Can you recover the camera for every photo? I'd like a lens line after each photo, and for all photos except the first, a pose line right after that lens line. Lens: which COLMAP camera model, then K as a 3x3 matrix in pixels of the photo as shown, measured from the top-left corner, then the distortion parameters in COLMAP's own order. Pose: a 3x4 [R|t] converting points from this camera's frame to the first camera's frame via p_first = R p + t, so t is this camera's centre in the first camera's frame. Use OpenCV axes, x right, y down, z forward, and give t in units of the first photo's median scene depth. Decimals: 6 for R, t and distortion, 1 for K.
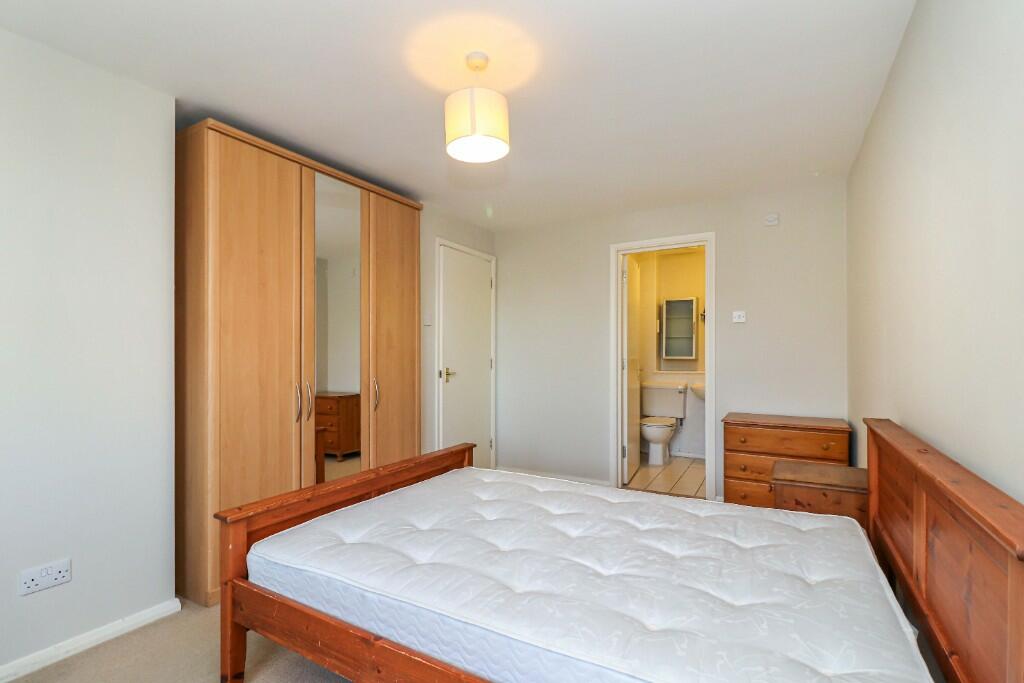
lens RADIAL K [[477.9, 0, 497.2], [0, 477.9, 356.2], [0, 0, 1]] dist [0.003553, -0.000235]
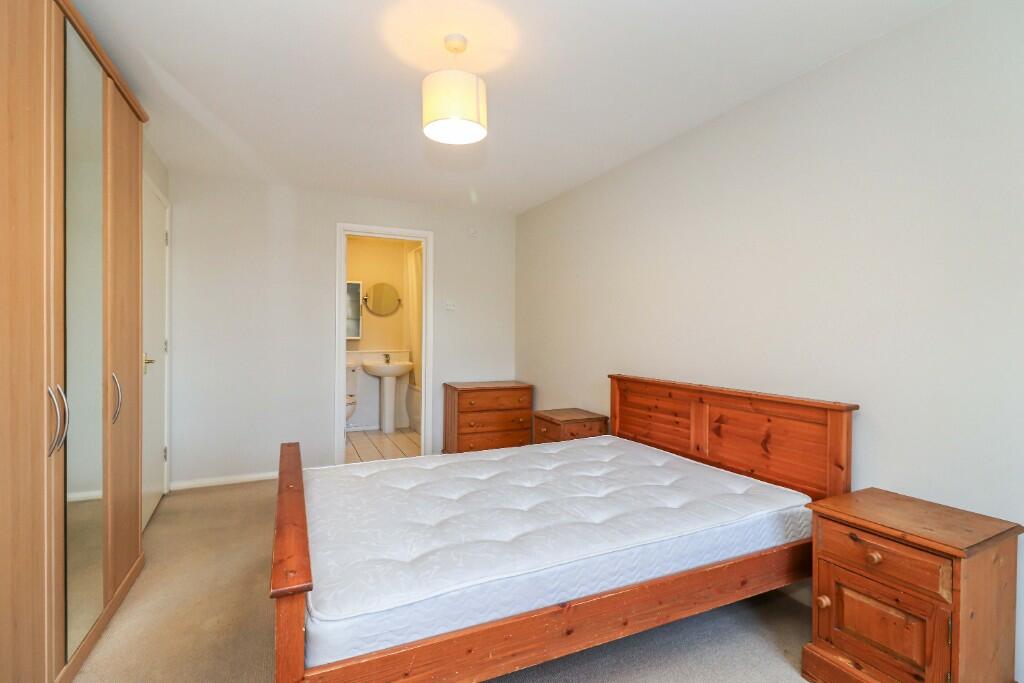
lens RADIAL K [[477.9, 0, 503.1], [0, 477.9, 338.7], [0, 0, 1]] dist [0.003553, -0.000235]
pose [[0.572832, -0.003868, 0.819664, -0.740606], [-0.002690, 0.999975, 0.006599, -0.007121], [-0.819669, -0.005985, 0.572807, 0.308962]]
